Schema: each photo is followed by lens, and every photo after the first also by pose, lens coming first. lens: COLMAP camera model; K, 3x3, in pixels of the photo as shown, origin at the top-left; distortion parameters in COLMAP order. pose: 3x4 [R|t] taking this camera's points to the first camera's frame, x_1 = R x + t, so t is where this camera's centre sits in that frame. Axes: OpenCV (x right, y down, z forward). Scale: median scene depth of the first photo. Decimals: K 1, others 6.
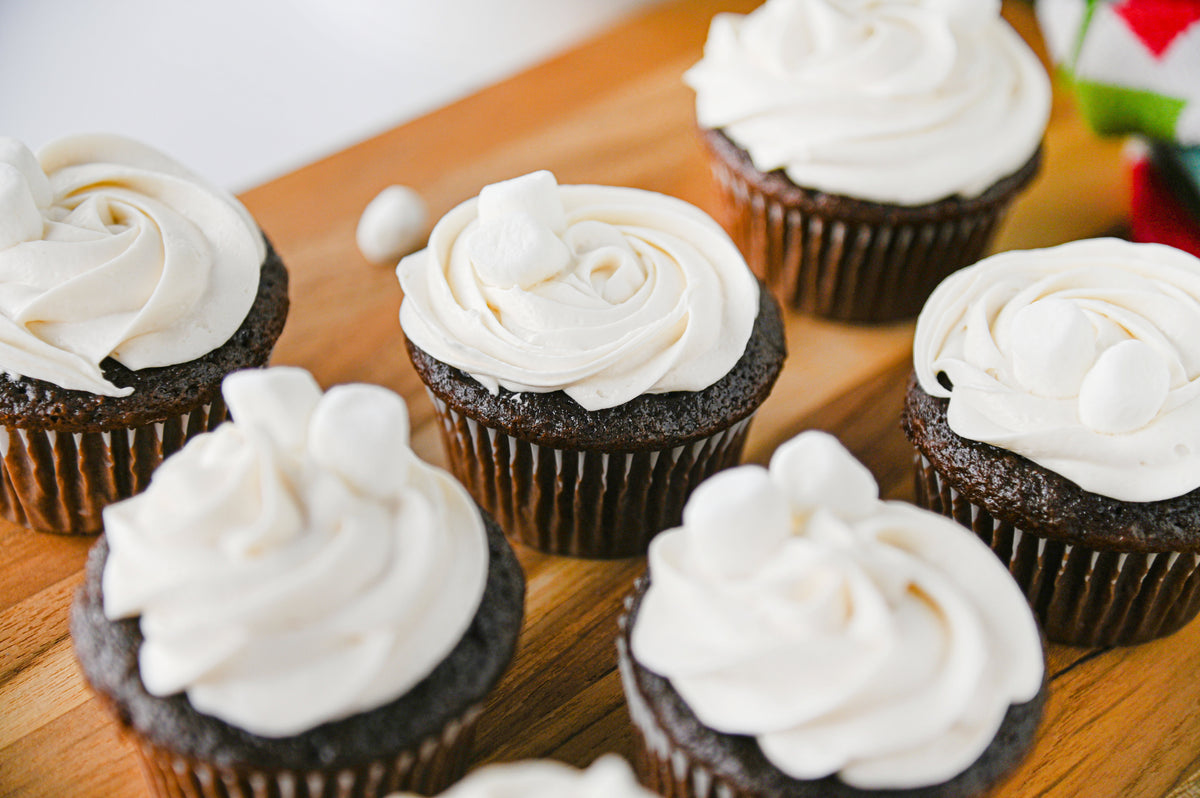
lens RADIAL K [[2480.4, 0, 600.0], [0, 2480.4, 399.0], [0, 0, 1]] dist [0.295626, 0.050548]
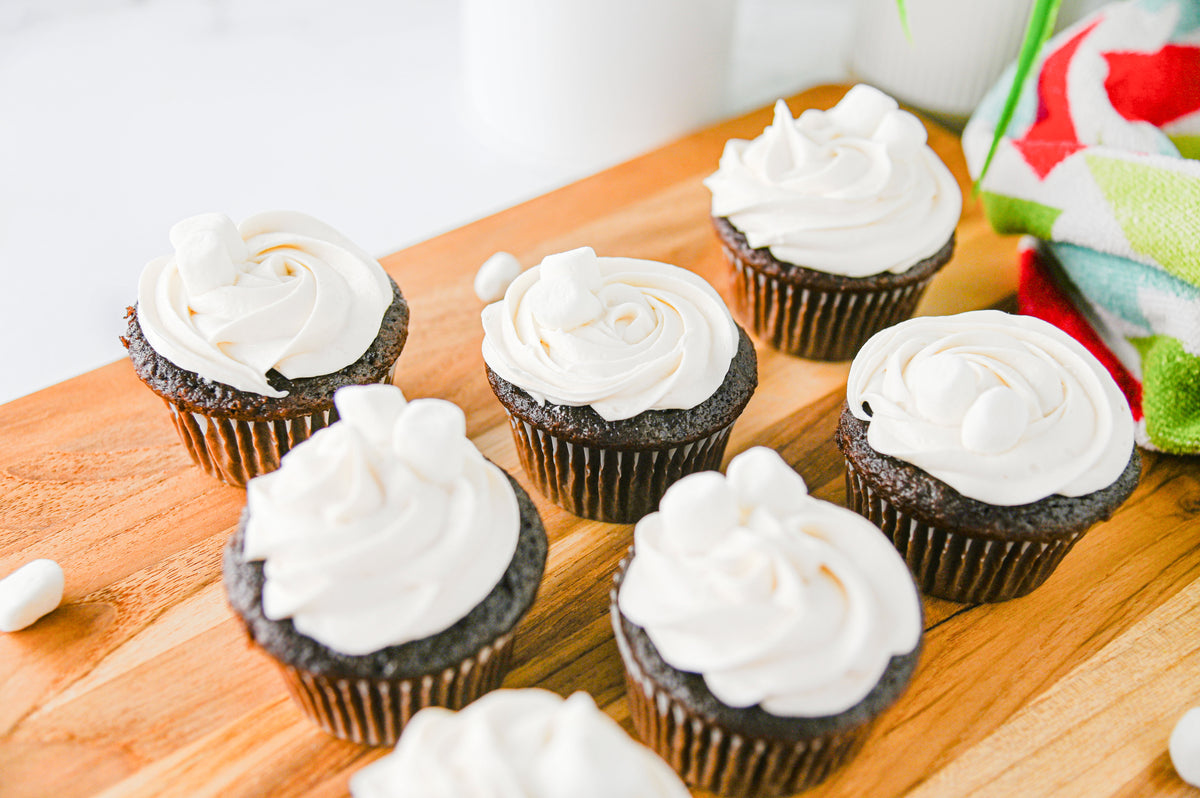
lens RADIAL K [[1546.0, 0, 600.0], [0, 1546.0, 399.0], [0, 0, 1]] dist [0.090257, -0.029501]
pose [[0.996337, 0.040563, -0.075278, 0.056043], [-0.039142, 0.999028, 0.020258, -0.024816], [0.076026, -0.017237, 0.996957, 0.134437]]
